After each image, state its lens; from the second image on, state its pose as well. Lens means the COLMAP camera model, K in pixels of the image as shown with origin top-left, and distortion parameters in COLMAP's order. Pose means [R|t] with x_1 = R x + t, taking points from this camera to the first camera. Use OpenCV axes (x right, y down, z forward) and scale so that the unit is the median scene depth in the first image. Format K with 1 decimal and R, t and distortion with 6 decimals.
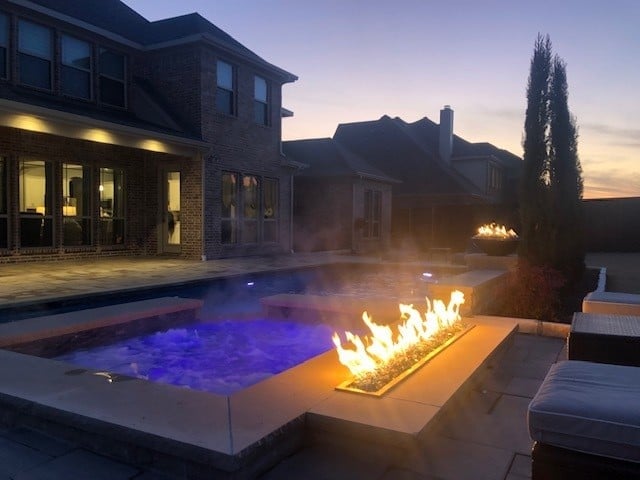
lens RADIAL K [[512.4, 0, 320.0], [0, 512.4, 240.0], [0, 0, 1]] dist [0.205673, 0.001802]
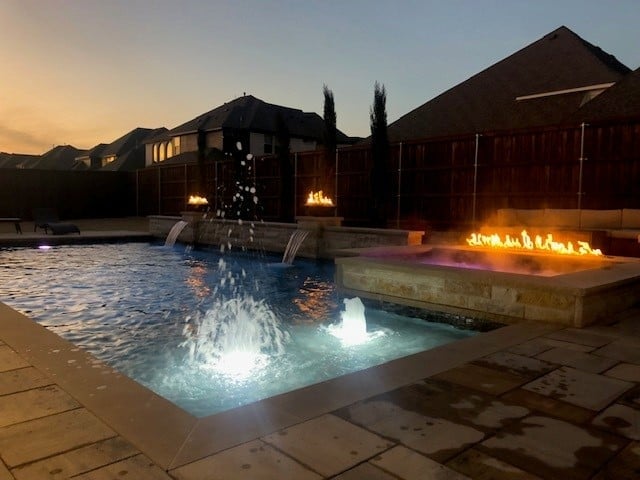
lens RADIAL K [[533.0, 0, 320.0], [0, 533.0, 240.0], [0, 0, 1]] dist [0.003589, 0.005946]
pose [[0.313750, -0.069036, 0.946993, -0.409316], [0.018557, 0.997609, 0.066578, 0.002855], [-0.949324, -0.003316, 0.314281, 0.197733]]
